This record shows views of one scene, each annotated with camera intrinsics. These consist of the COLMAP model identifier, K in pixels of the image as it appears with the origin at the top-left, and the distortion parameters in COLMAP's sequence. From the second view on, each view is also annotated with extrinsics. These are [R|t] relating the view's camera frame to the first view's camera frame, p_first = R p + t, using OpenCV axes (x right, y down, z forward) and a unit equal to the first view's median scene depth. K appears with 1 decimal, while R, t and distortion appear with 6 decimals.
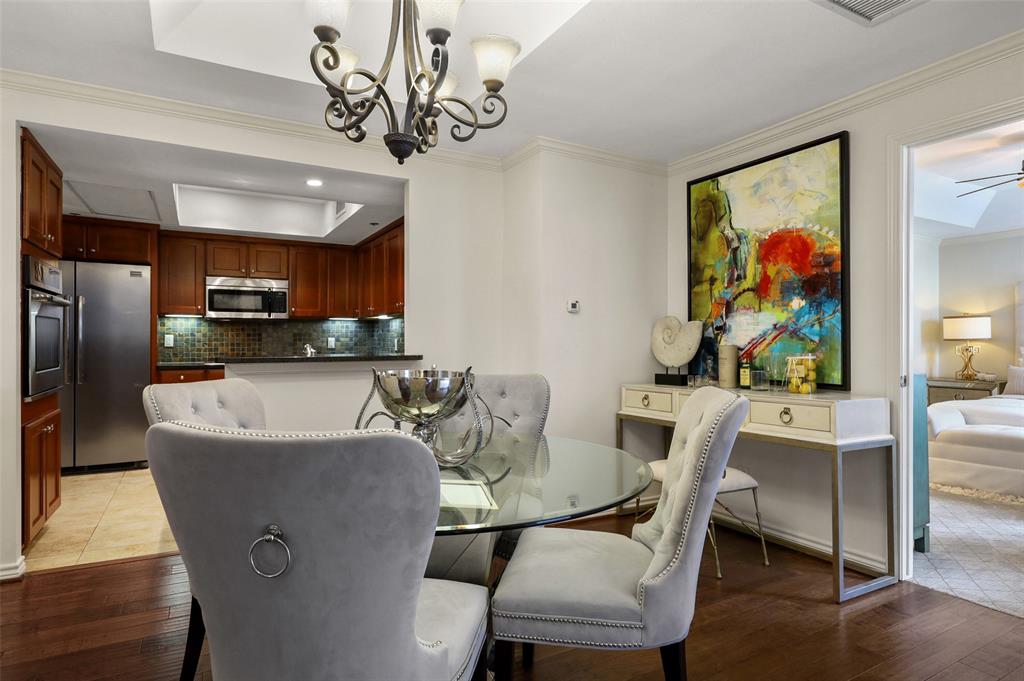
lens RADIAL K [[577.0, 0, 518.3], [0, 577.0, 344.9], [0, 0, 1]] dist [0.000466, -0.005840]
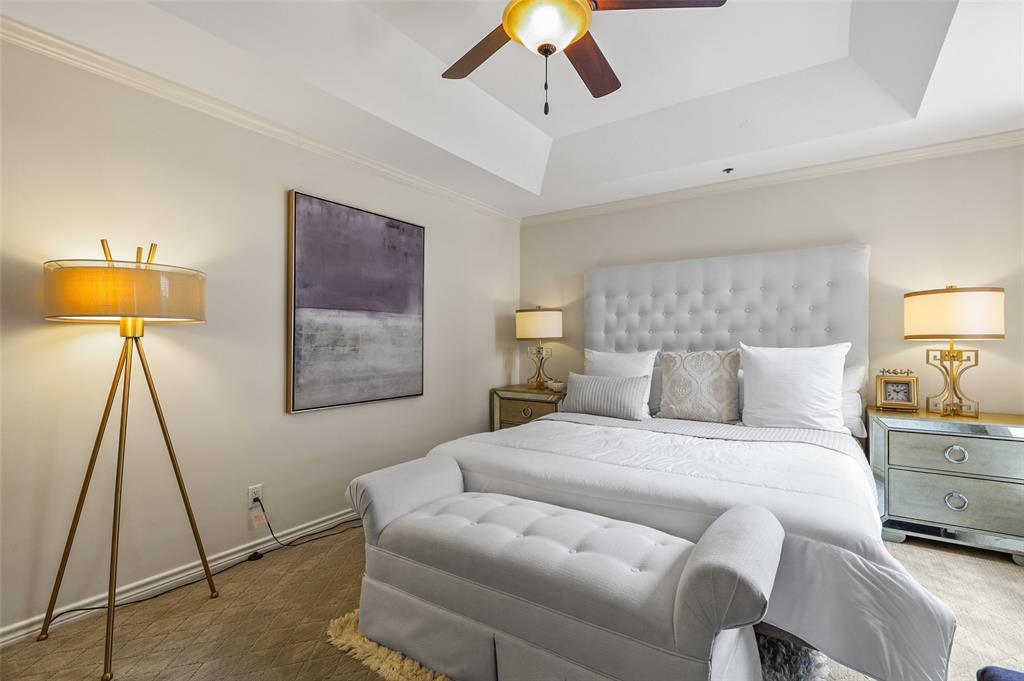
lens RADIAL K [[463.7, 0, 550.1], [0, 463.7, 338.5], [0, 0, 1]] dist [-0.003034, -0.001061]
pose [[0.874416, 0.007848, 0.485114, 0.818983], [-0.001238, 0.999902, -0.013943, -0.001642], [-0.485176, 0.011591, 0.874340, 0.730287]]
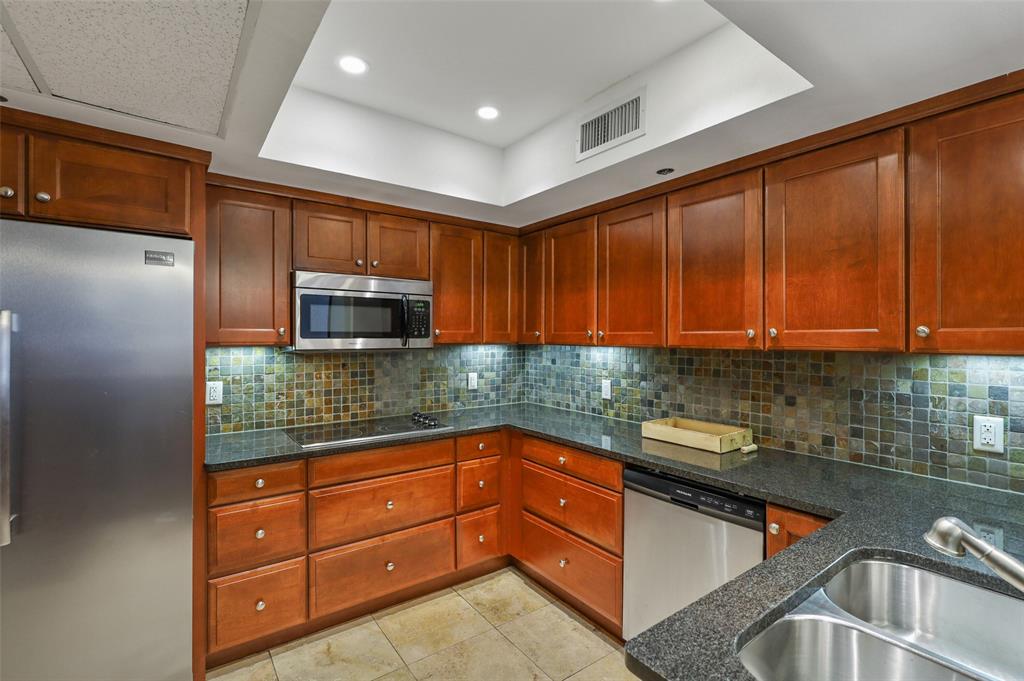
lens RADIAL K [[463.7, 0, 512.8], [0, 463.7, 339.7], [0, 0, 1]] dist [-0.003034, -0.001061]
pose [[0.992392, -0.001031, 0.123111, -0.614766], [0.001427, 0.999994, -0.003132, -0.084825], [-0.123107, 0.003283, 0.992388, 0.868895]]
